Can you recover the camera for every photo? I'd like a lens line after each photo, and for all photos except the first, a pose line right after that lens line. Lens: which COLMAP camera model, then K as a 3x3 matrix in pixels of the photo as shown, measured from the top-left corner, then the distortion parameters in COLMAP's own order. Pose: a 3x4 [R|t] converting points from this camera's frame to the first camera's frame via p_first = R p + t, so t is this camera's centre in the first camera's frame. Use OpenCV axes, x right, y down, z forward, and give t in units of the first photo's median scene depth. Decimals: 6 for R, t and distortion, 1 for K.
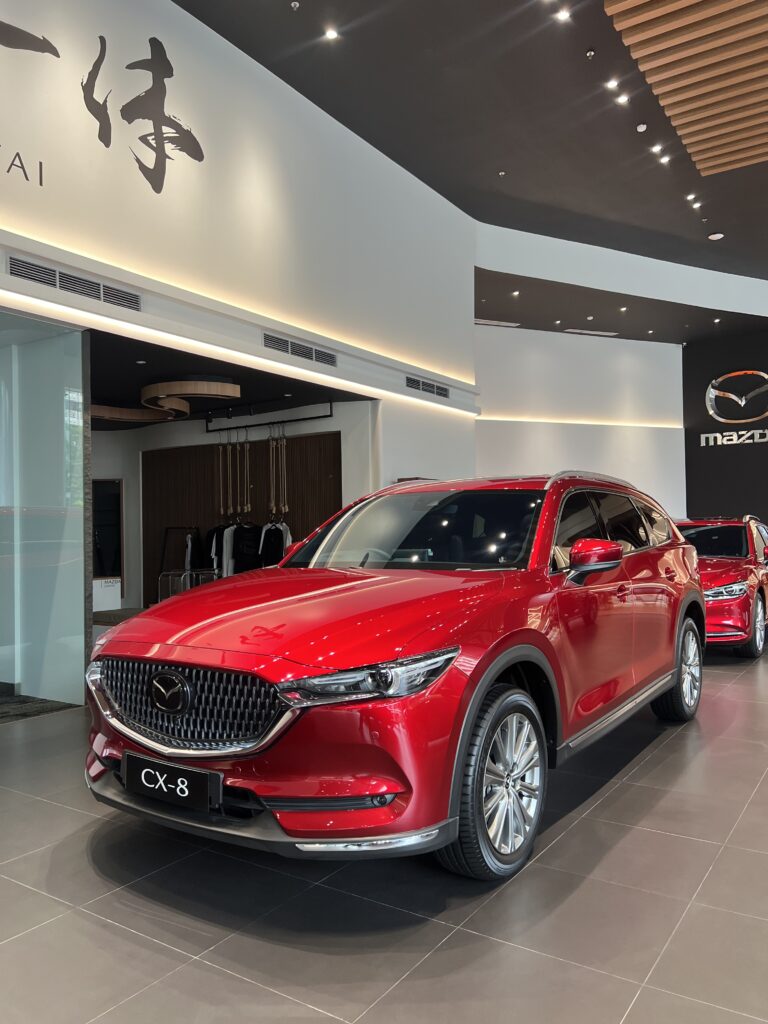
lens RADIAL K [[770.5, 0, 382.1], [0, 770.5, 526.8], [0, 0, 1]] dist [0.042769, -0.051265]
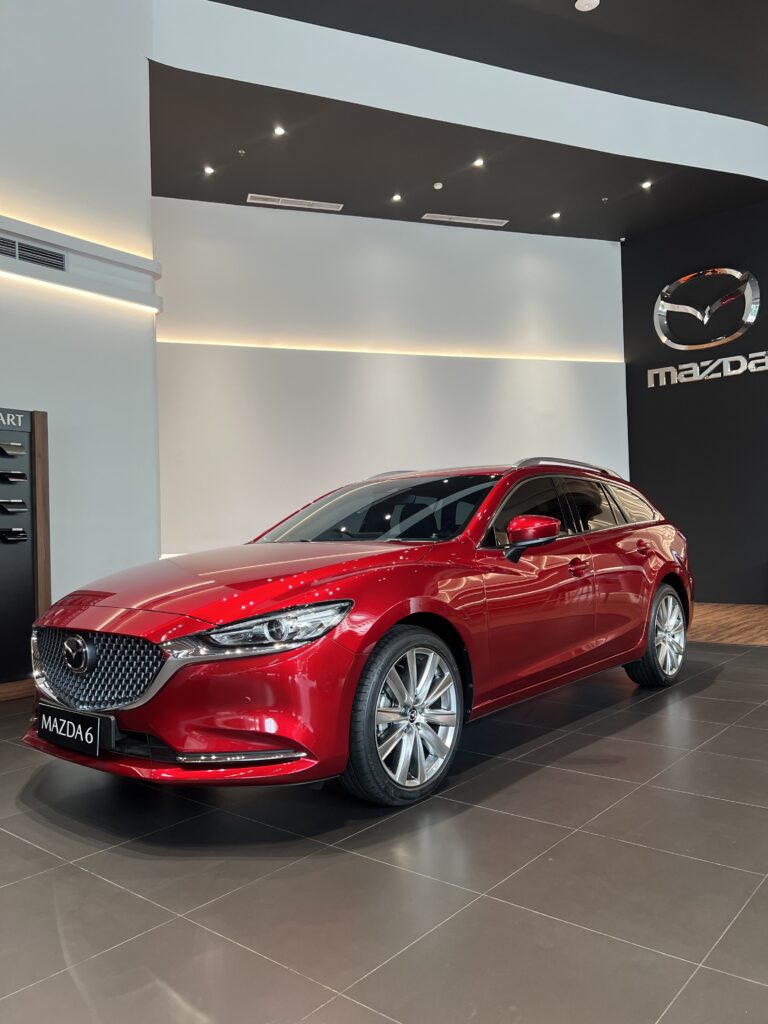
lens RADIAL K [[776.7, 0, 380.2], [0, 776.7, 522.8], [0, 0, 1]] dist [0.053062, -0.061850]
pose [[0.995000, -0.014936, -0.098750, 0.500266], [0.014192, 0.999865, -0.008228, 0.034502], [0.098859, 0.006785, 0.995078, 0.607092]]
